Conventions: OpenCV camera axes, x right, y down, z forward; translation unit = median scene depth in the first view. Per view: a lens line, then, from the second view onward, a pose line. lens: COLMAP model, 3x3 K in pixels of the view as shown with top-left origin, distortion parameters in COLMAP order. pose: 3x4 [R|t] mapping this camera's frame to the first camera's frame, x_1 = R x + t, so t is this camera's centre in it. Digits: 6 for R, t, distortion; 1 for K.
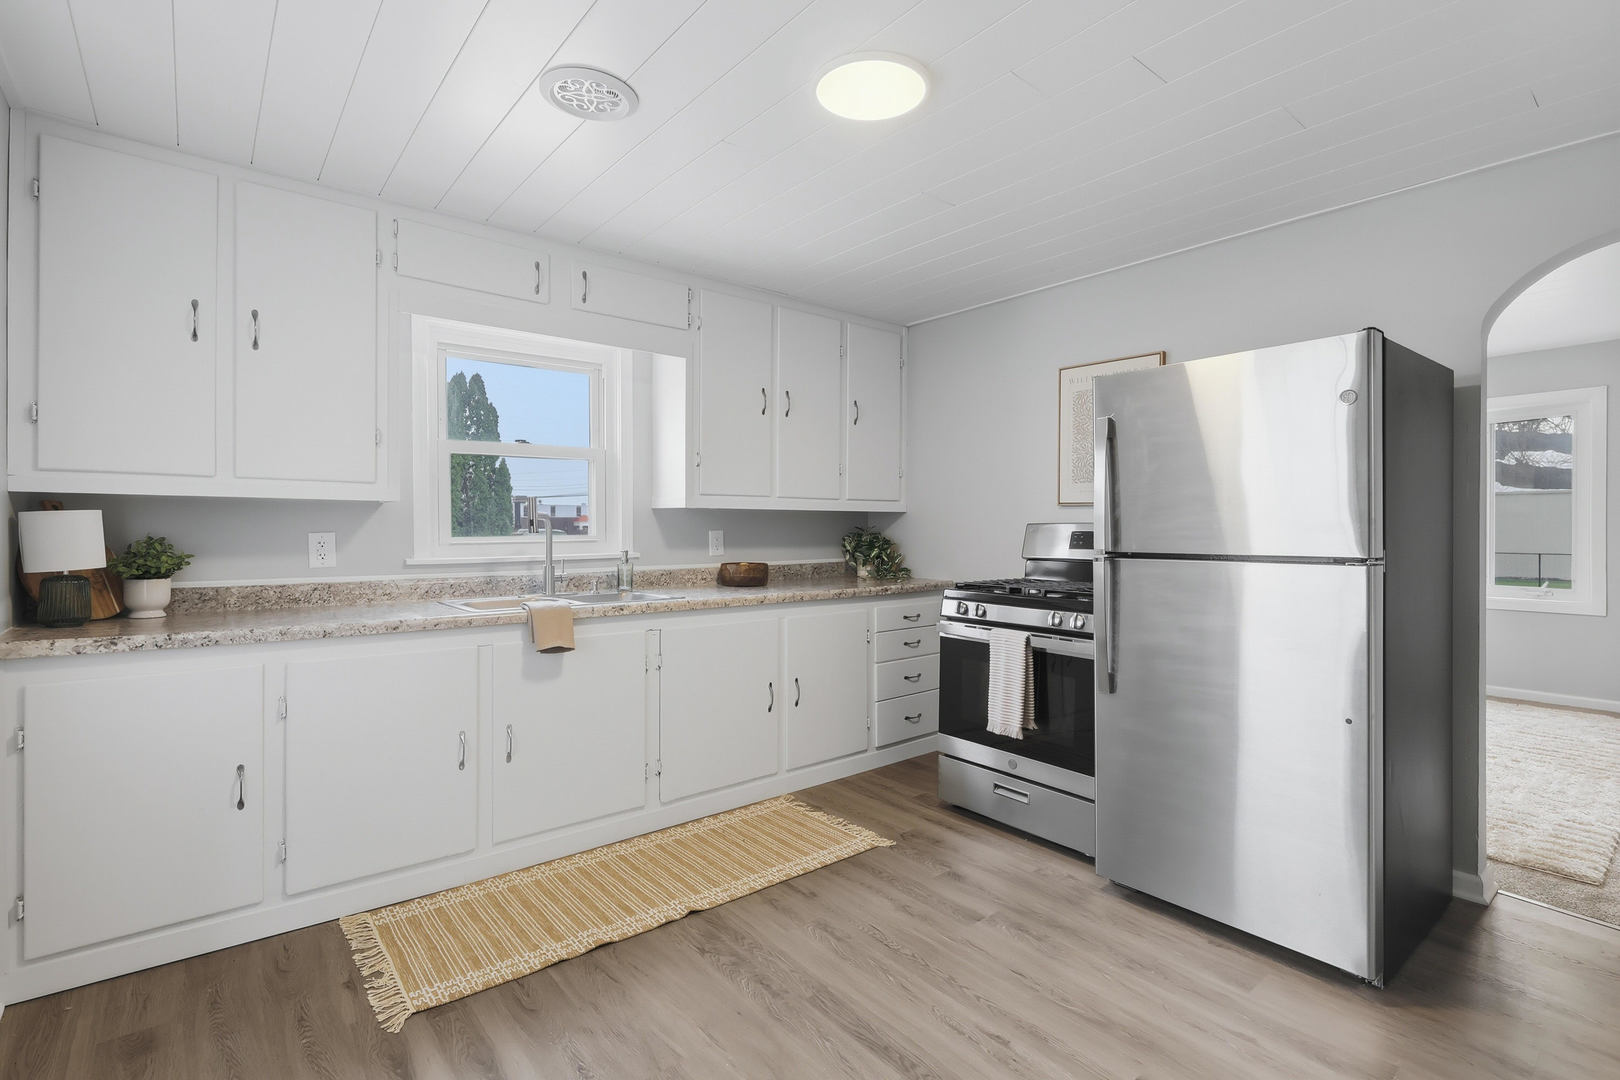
lens RADIAL K [[767.4, 0, 811.0], [0, 767.4, 536.8], [0, 0, 1]] dist [-0.000992, -0.000869]
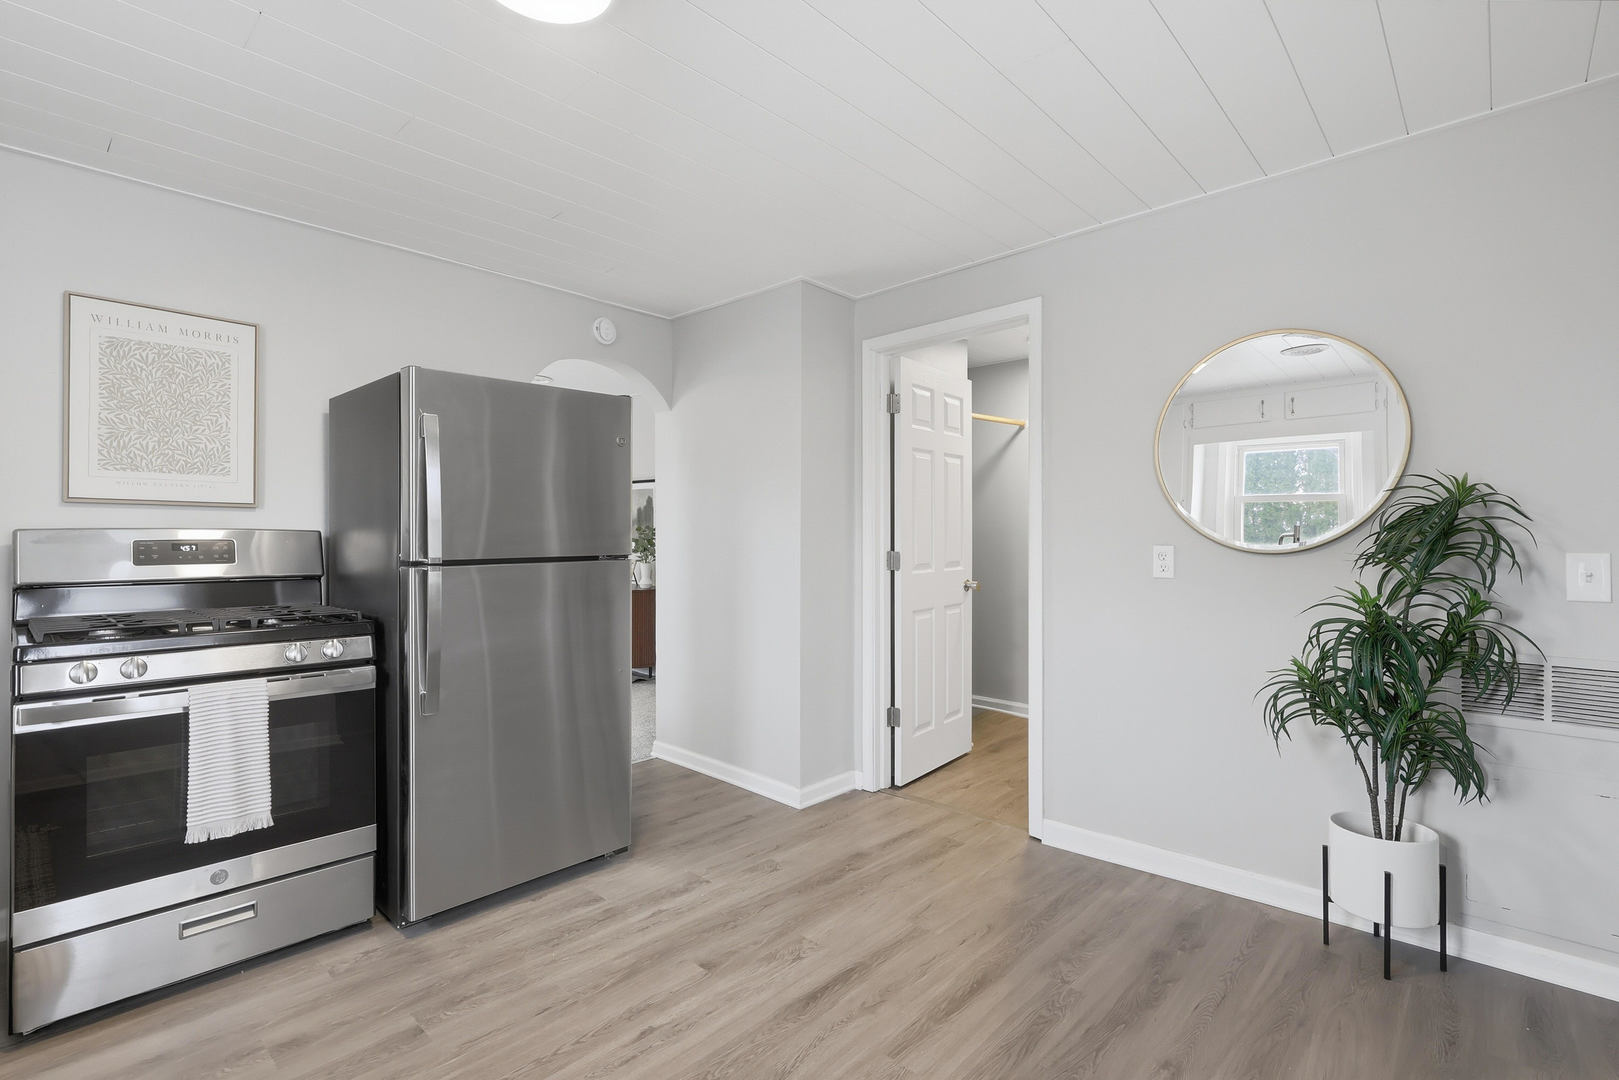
lens RADIAL K [[766.9, 0, 803.2], [0, 766.9, 526.0], [0, 0, 1]] dist [-0.000992, -0.000869]
pose [[-0.140690, 0.004942, 0.990041, -0.595501], [0.009874, 0.999945, -0.003588, -0.015467], [-0.990004, 0.009270, -0.140732, 0.684084]]
